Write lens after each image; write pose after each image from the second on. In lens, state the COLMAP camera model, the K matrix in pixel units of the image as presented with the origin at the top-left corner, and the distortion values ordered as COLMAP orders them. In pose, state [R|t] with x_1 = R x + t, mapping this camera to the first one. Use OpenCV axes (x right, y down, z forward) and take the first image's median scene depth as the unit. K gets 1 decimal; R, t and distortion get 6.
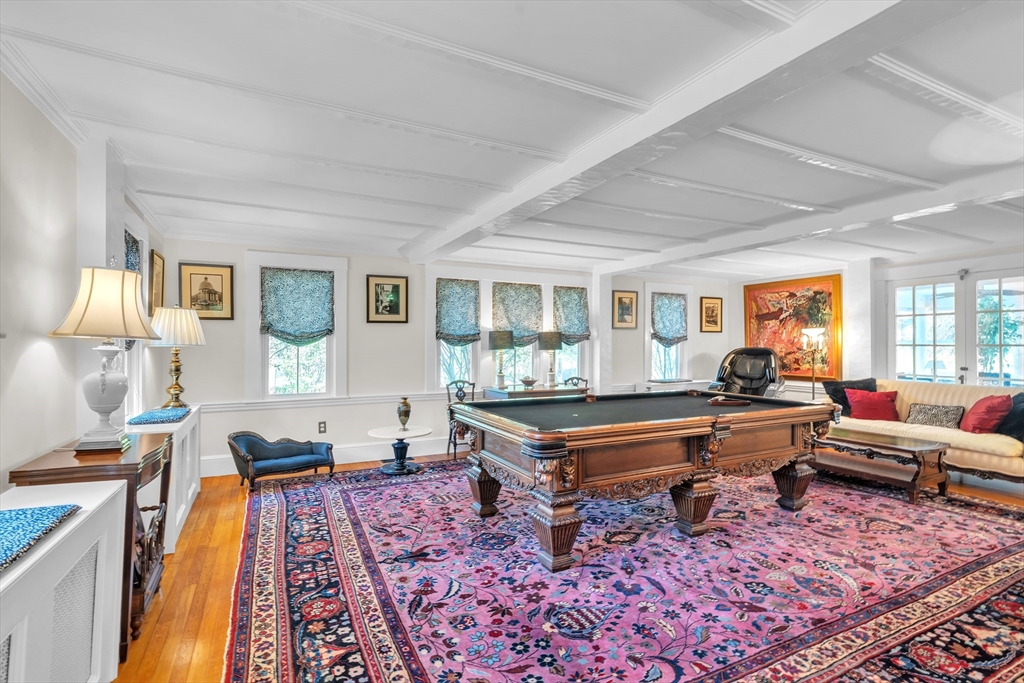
lens RADIAL K [[485.3, 0, 505.4], [0, 485.3, 330.8], [0, 0, 1]] dist [-0.000022, 0.000331]
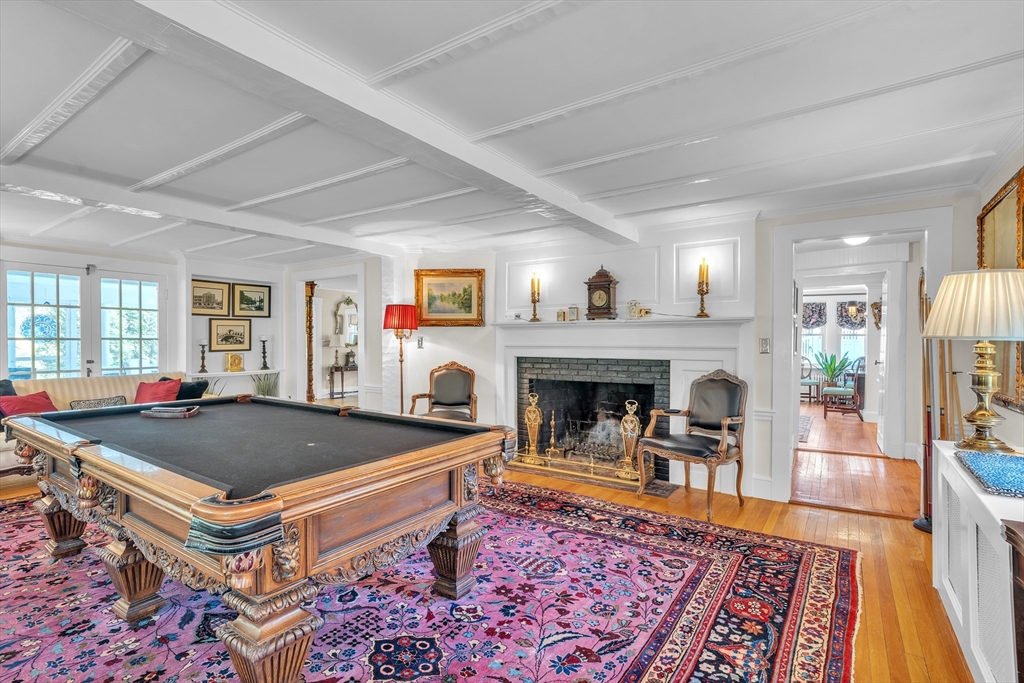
lens RADIAL K [[485.3, 0, 505.4], [0, 485.3, 330.8], [0, 0, 1]] dist [-0.000022, 0.000331]
pose [[-0.483617, 0.013297, 0.875179, -0.938468], [-0.029504, 0.999069, -0.031483, 0.047136], [-0.874782, -0.041047, -0.482774, 1.778126]]
